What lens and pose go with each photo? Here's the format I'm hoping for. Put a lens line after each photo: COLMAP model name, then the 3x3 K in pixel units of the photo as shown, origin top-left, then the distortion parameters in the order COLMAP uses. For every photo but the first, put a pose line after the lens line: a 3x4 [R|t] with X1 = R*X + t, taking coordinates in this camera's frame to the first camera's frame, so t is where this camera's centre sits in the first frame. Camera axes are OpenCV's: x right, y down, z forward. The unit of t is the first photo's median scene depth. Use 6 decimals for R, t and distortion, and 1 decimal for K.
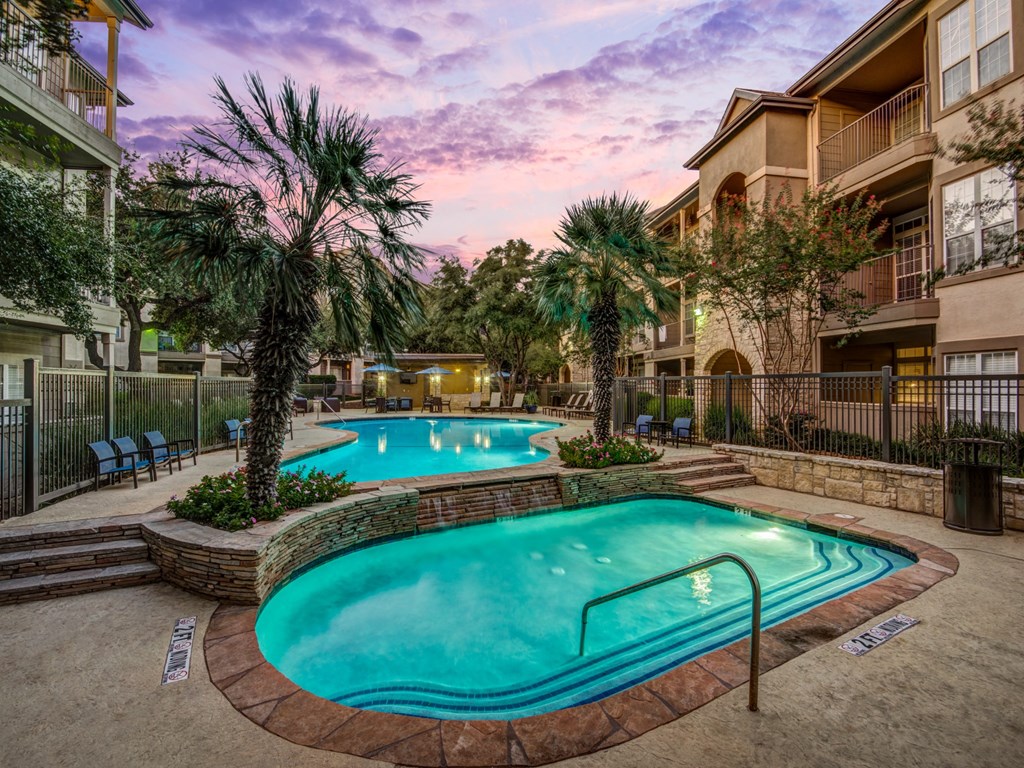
lens RADIAL K [[461.6, 0, 512.0], [0, 461.6, 384.0], [0, 0, 1]] dist [0.002631, -0.012454]
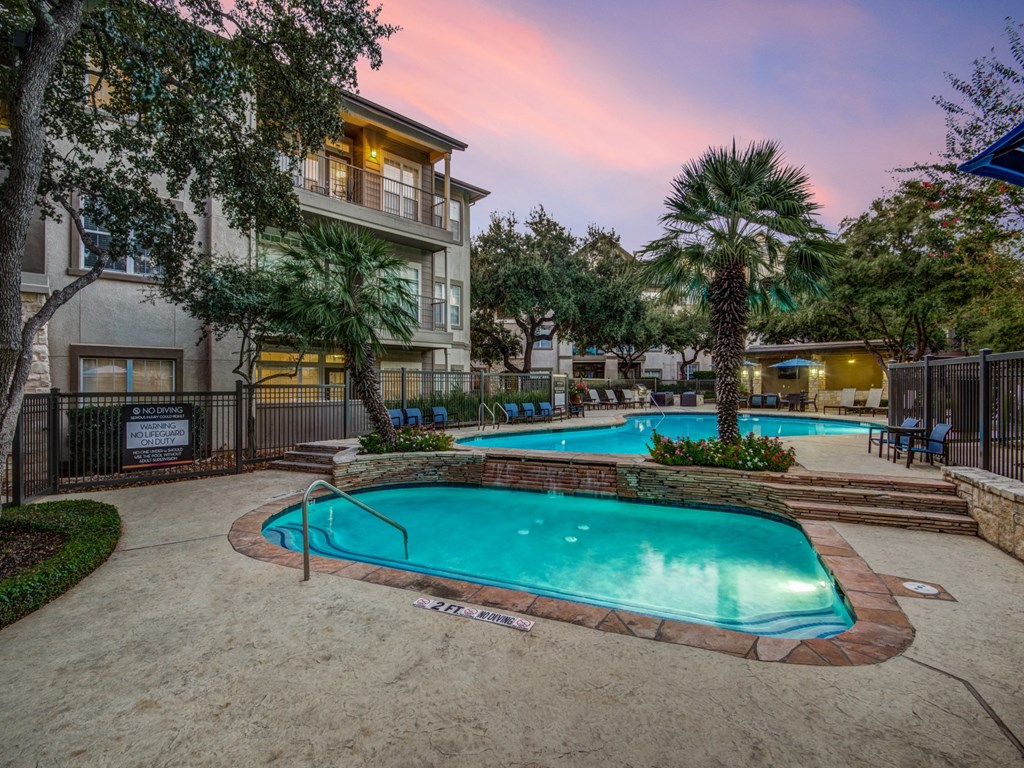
lens RADIAL K [[461.6, 0, 512.0], [0, 461.6, 384.0], [0, 0, 1]] dist [0.002631, -0.012454]
pose [[0.622387, -0.000661, -0.782710, 0.697317], [0.005641, 0.999977, 0.003641, 0.017555], [0.782690, -0.006681, 0.622376, 0.188955]]
